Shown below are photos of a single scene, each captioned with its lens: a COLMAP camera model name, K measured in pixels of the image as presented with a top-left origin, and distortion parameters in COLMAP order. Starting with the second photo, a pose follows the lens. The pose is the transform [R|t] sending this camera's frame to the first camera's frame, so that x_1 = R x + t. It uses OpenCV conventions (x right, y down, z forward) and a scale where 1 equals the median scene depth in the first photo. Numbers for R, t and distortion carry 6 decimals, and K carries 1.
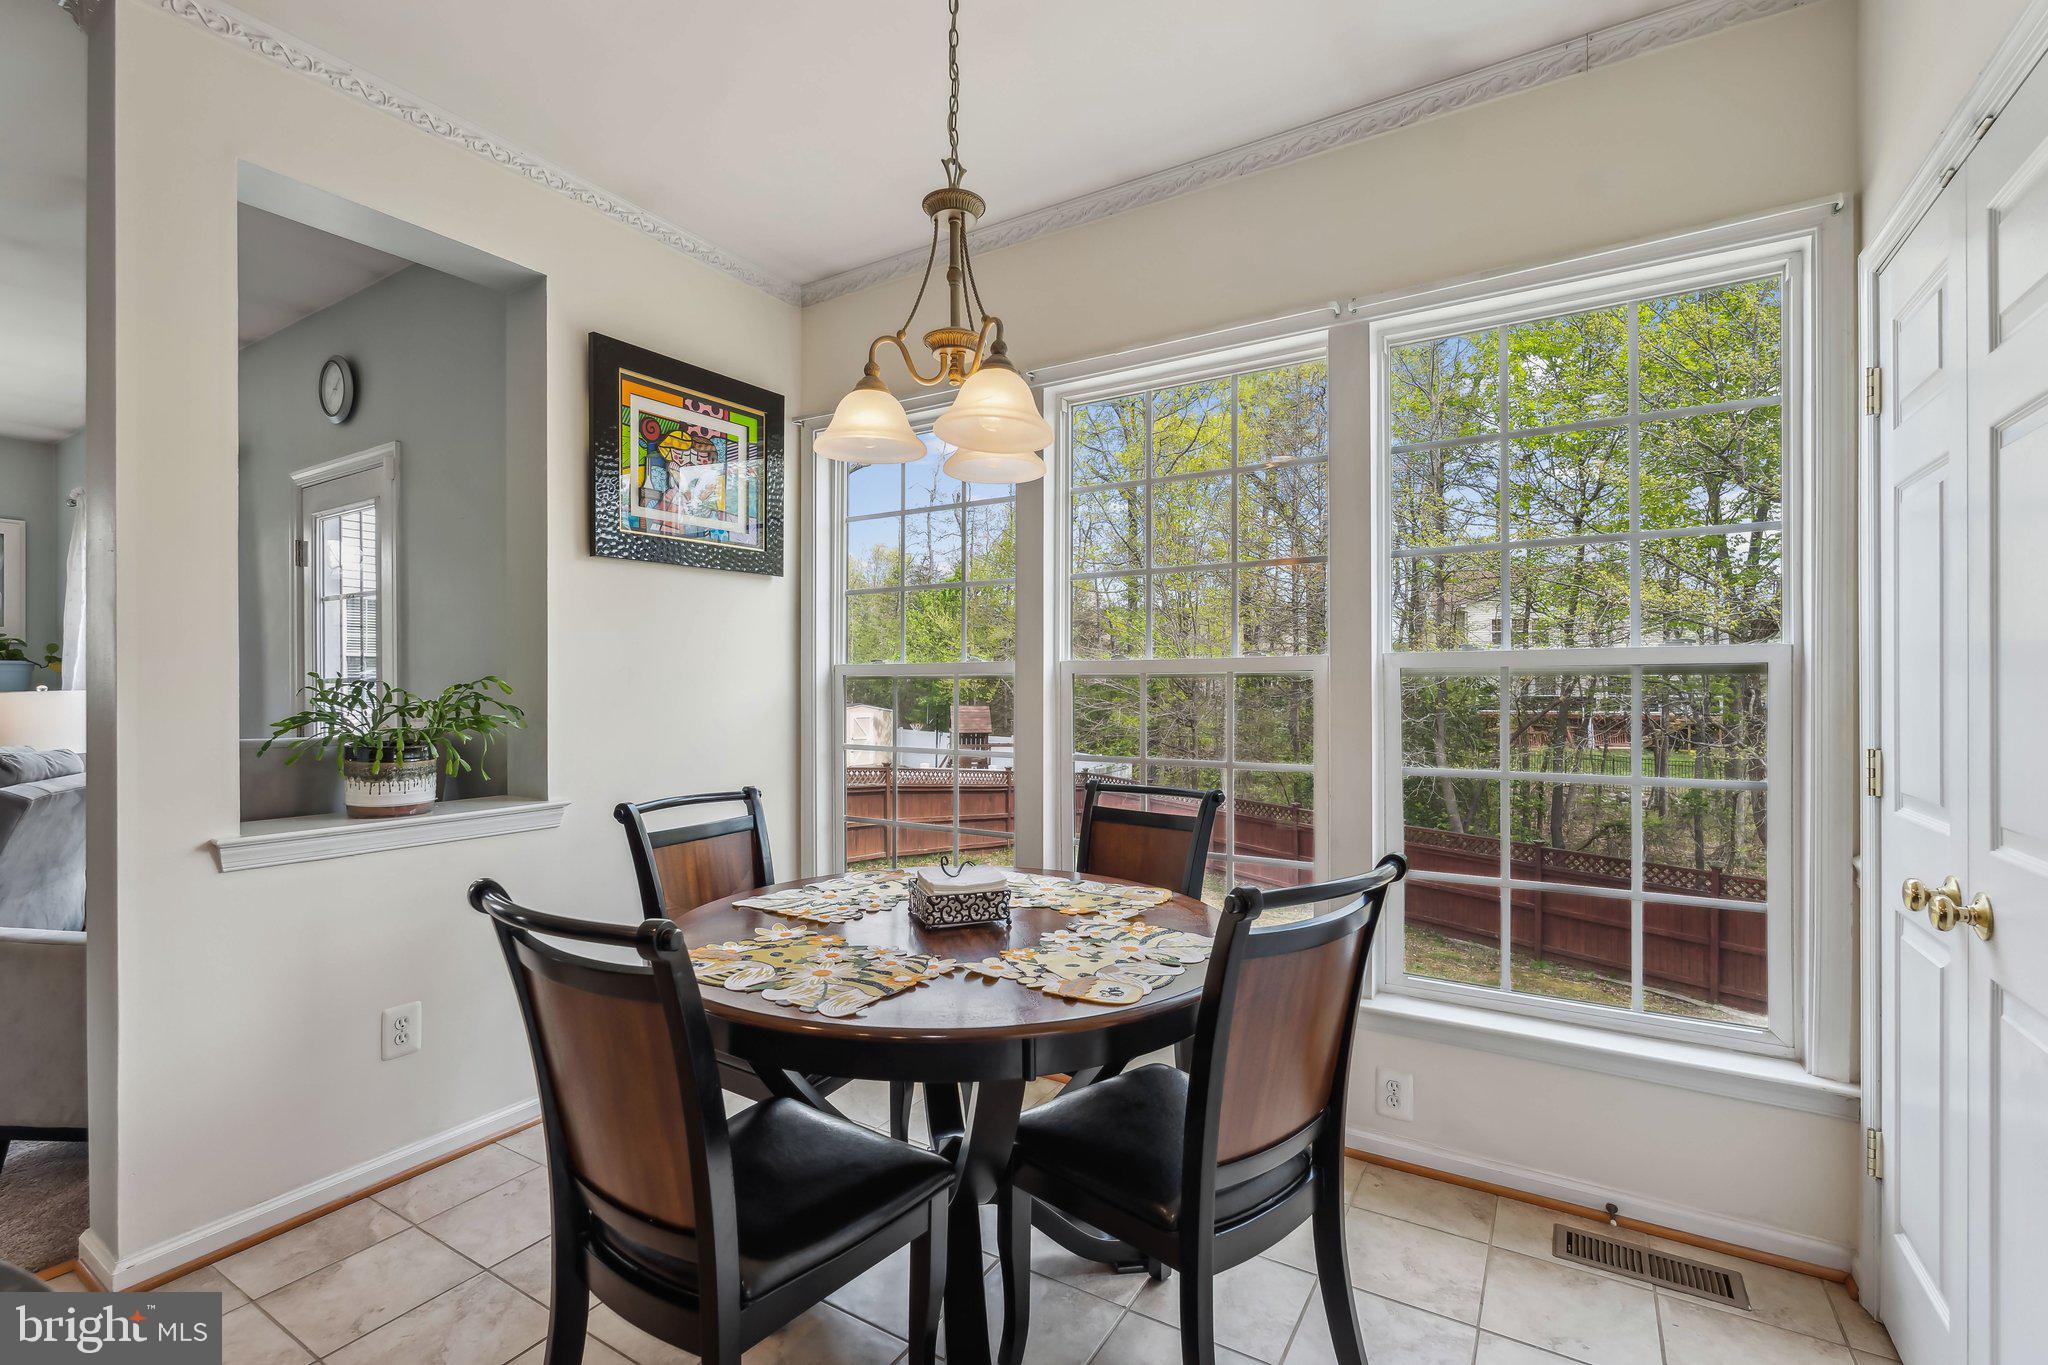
lens RADIAL K [[916.8, 0, 1016.5], [0, 916.8, 697.2], [0, 0, 1]] dist [-0.005304, 0.001194]
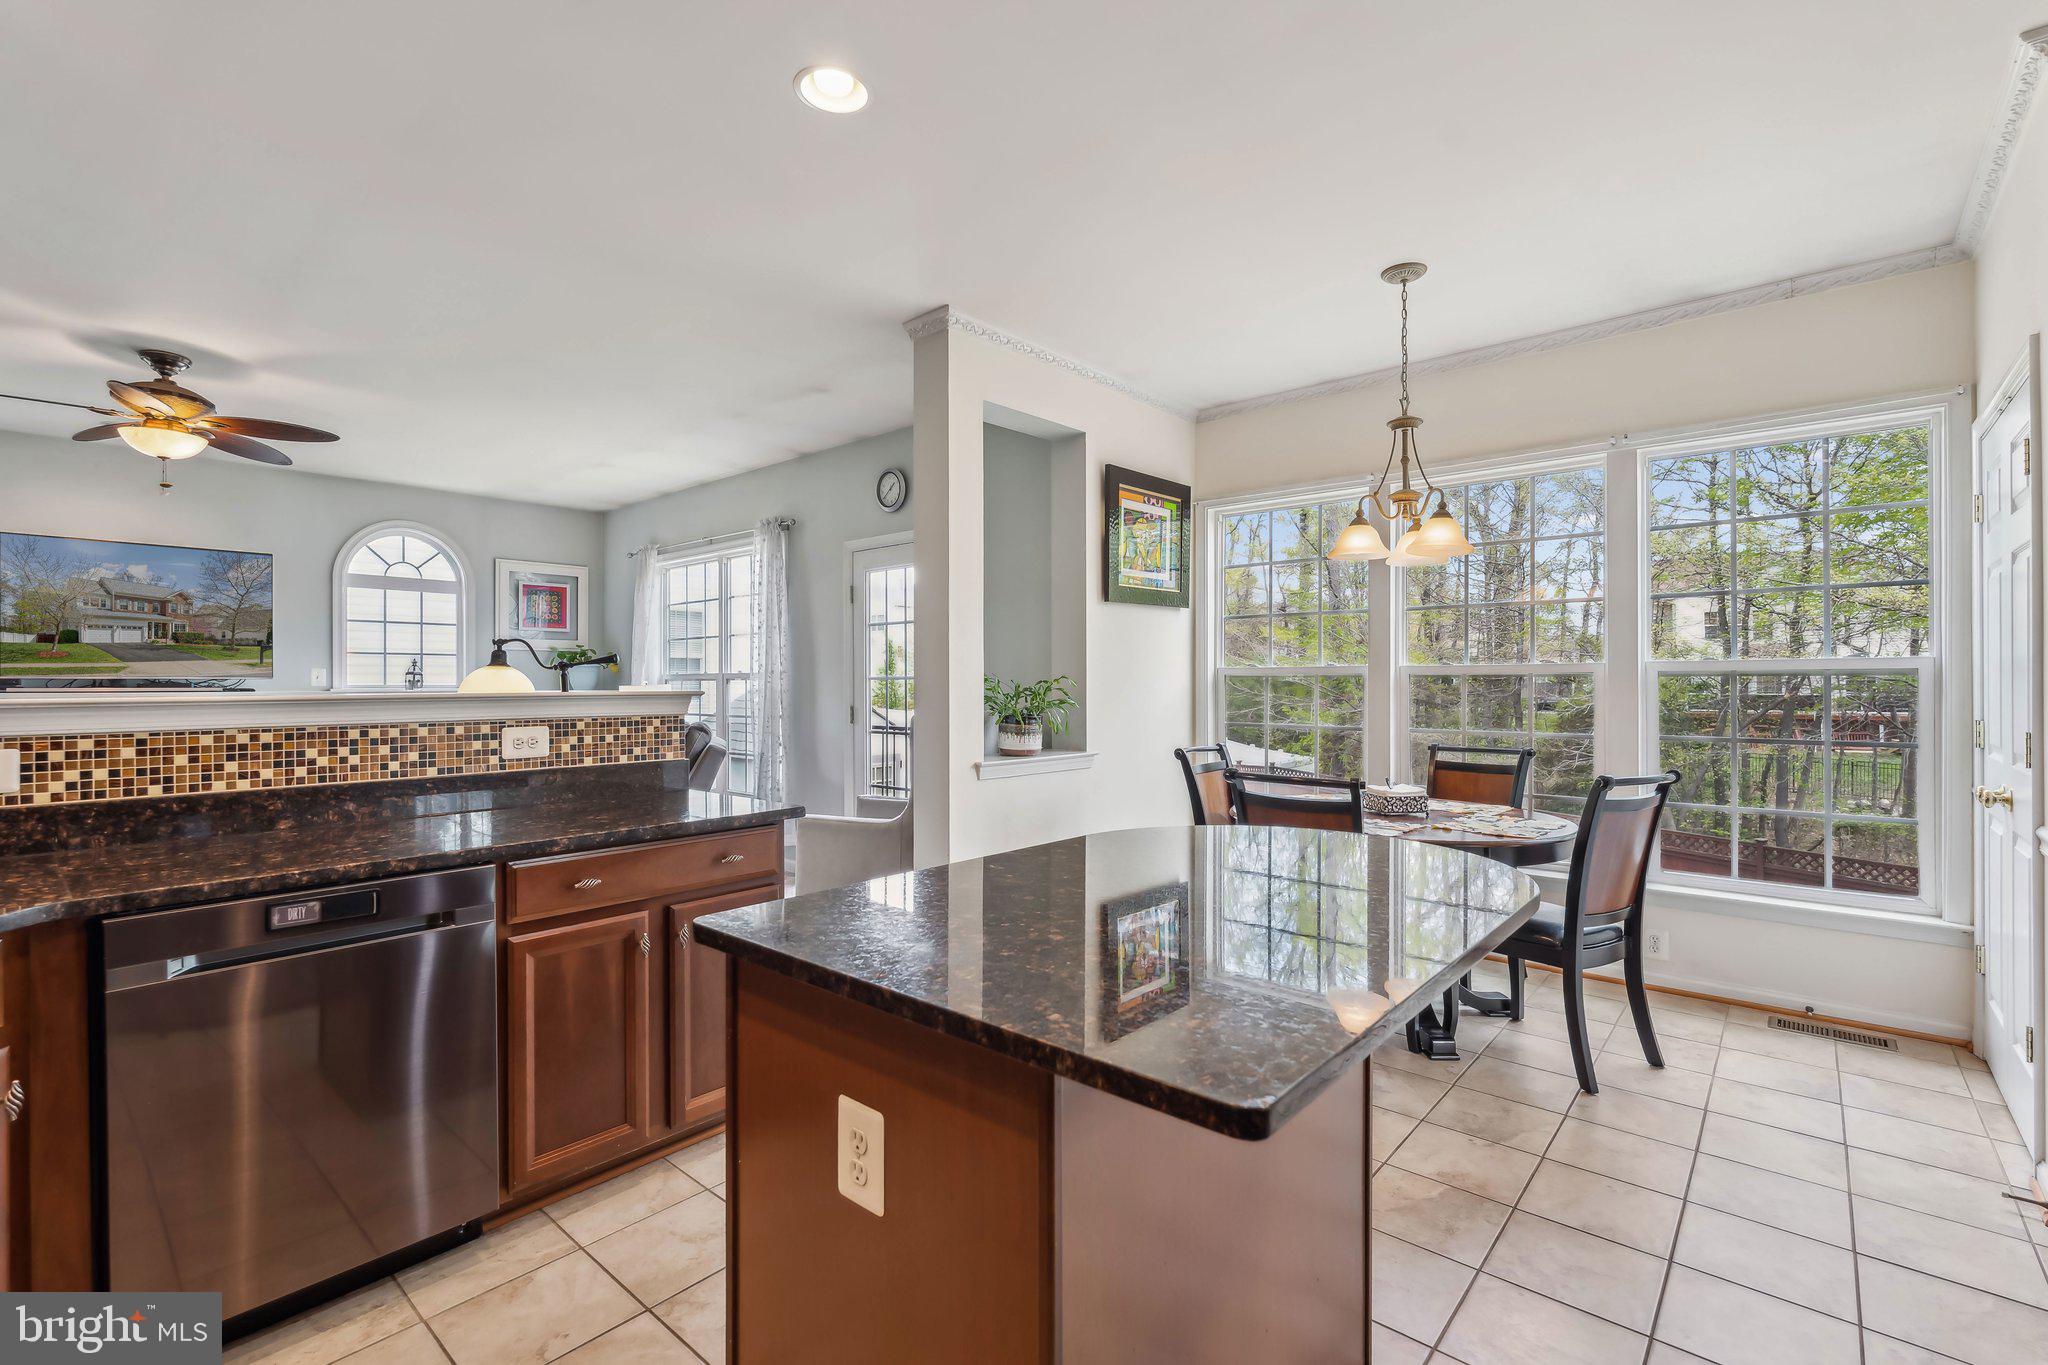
lens RADIAL K [[916.8, 0, 1016.9], [0, 916.8, 687.8], [0, 0, 1]] dist [-0.005304, 0.001194]
pose [[0.986442, 0.002840, -0.164086, -0.390326], [-0.003832, 0.999976, -0.005725, 0.009029], [0.164066, 0.006276, 0.986429, -0.691287]]
